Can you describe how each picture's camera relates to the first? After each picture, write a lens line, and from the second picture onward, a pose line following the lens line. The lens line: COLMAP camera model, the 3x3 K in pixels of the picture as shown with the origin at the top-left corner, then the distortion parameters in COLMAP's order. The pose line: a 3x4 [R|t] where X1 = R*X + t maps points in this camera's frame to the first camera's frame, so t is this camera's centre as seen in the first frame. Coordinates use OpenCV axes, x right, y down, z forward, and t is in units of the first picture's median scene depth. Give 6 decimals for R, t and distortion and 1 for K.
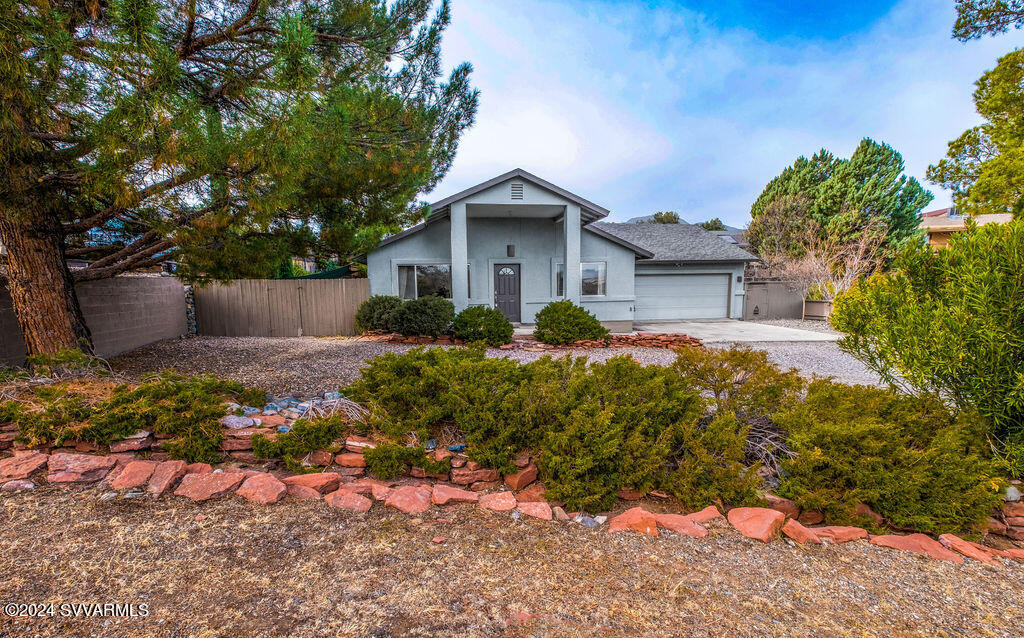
lens RADIAL K [[440.2, 0, 511.6], [0, 440.2, 324.7], [0, 0, 1]] dist [0.001054, -0.000013]
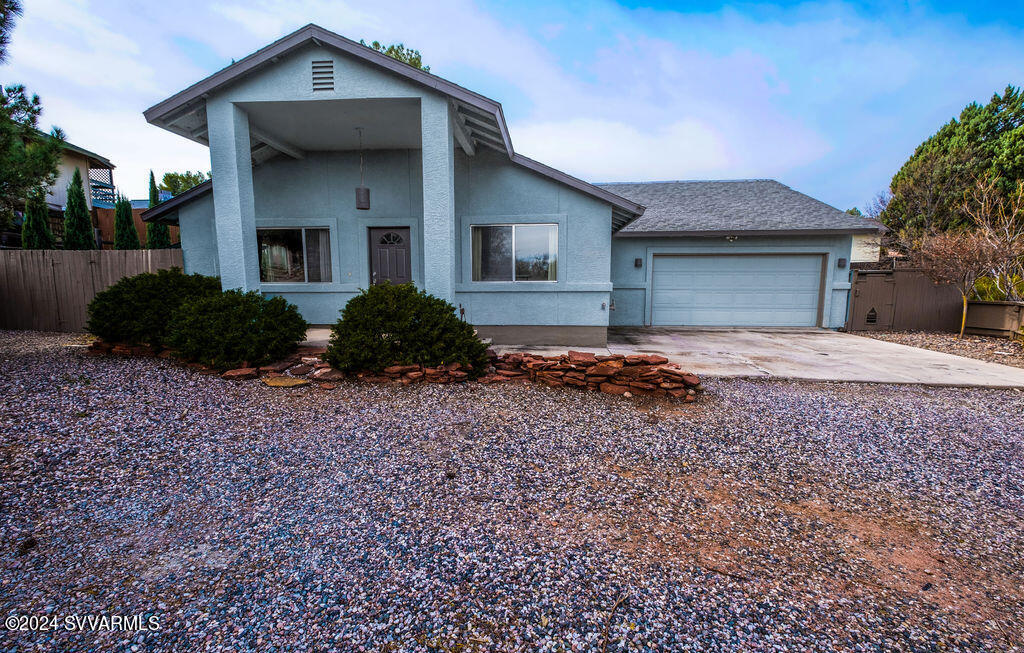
lens RADIAL K [[450.8, 0, 512.4], [0, 450.8, 322.2], [0, 0, 1]] dist [0.000235, 0.000251]
pose [[0.978348, 0.034336, -0.204100, 0.202051], [-0.033725, 0.999410, 0.006474, -0.011238], [0.204202, 0.000550, 0.978929, 0.297554]]
